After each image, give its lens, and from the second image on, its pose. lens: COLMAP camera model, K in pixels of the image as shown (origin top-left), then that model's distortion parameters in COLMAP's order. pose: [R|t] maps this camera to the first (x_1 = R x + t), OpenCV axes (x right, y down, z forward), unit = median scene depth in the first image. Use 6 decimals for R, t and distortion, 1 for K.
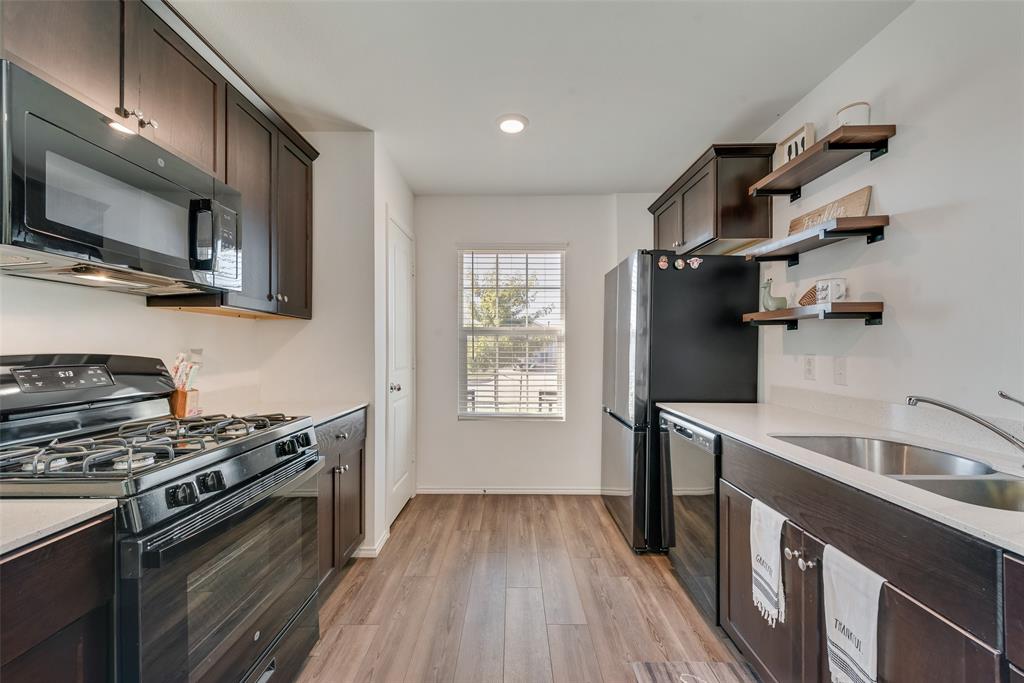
lens RADIAL K [[405.3, 0, 510.4], [0, 405.3, 347.8], [0, 0, 1]] dist [0.019970, 0.000016]
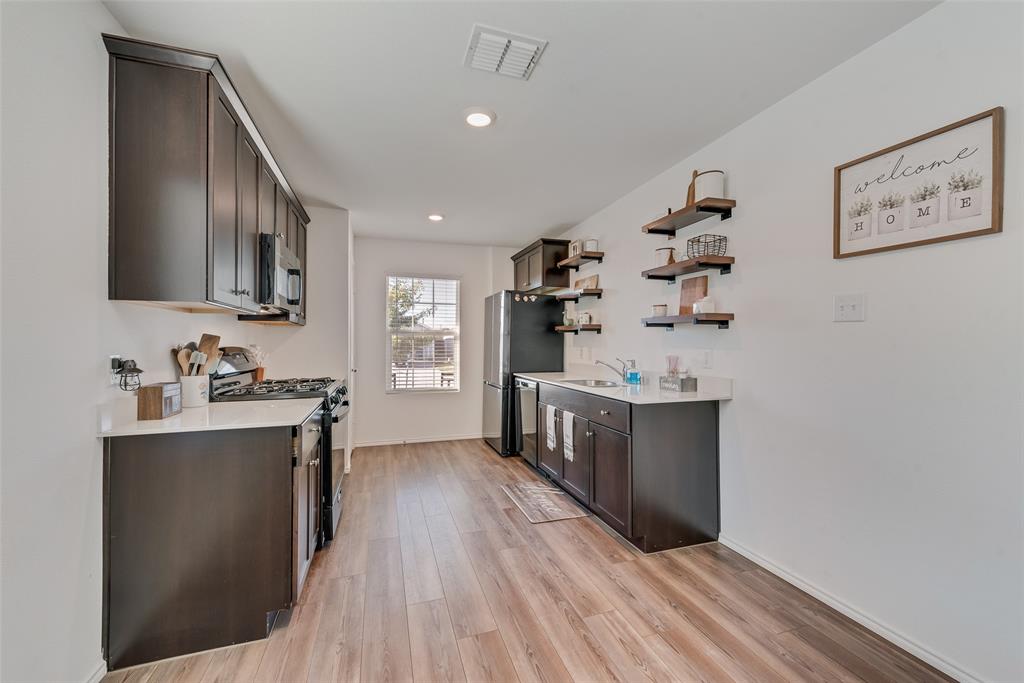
lens RADIAL K [[405.1, 0, 512.0], [0, 405.1, 341.5], [0, 0, 1]] dist [-0.001221, -0.000091]
pose [[0.949835, 0.002403, 0.312741, -0.217735], [-0.000442, 0.999980, -0.006342, 0.001315], [-0.312750, 0.005885, 0.949817, -0.722797]]
